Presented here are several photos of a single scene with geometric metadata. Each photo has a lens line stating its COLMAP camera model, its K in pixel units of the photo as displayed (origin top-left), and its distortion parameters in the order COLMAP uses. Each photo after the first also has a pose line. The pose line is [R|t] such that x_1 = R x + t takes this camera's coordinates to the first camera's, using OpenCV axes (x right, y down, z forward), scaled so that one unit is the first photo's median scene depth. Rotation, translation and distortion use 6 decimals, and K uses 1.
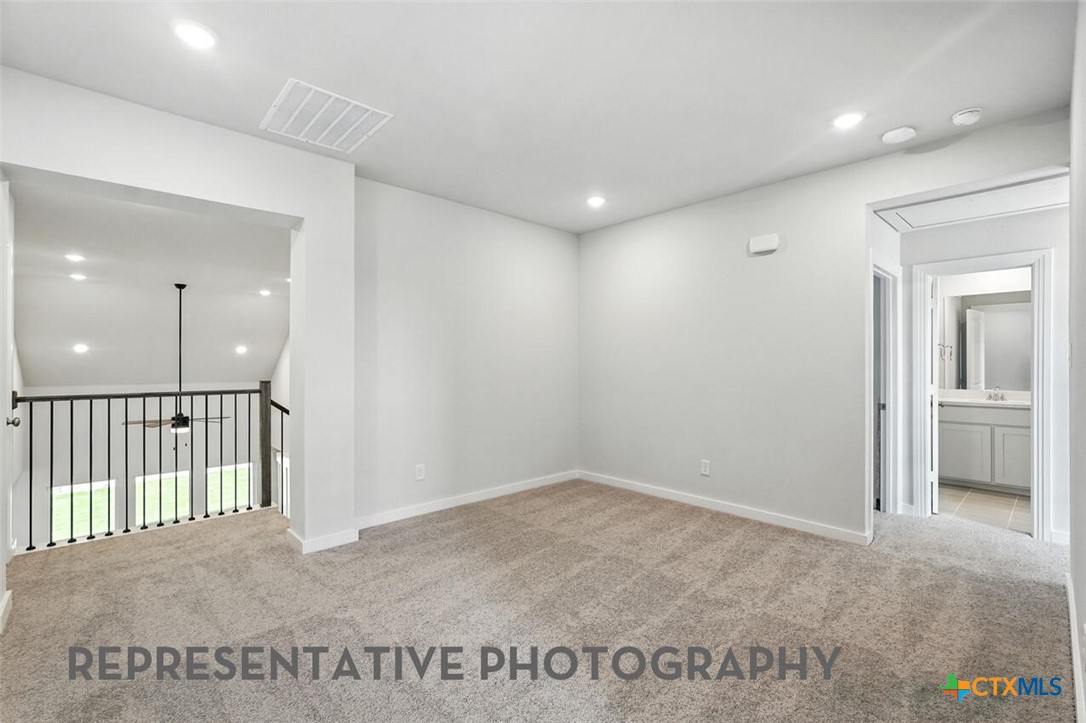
lens RADIAL K [[485.3, 0, 543.9], [0, 485.3, 362.7], [0, 0, 1]] dist [-0.014110, 0.006277]
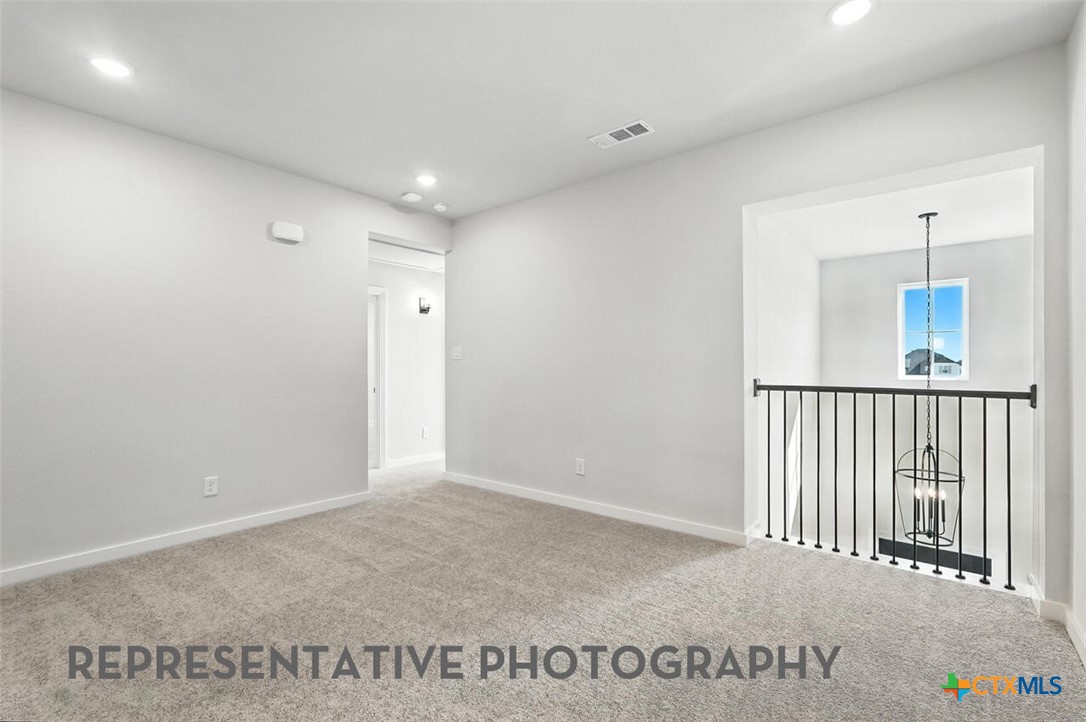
lens RADIAL K [[485.3, 0, 543.8], [0, 485.3, 362.3], [0, 0, 1]] dist [-0.014110, 0.006277]
pose [[-0.126345, 0.004646, 0.991975, -0.660298], [-0.000474, 0.999989, -0.004743, 0.022158], [-0.991986, -0.001070, -0.126342, 0.712689]]
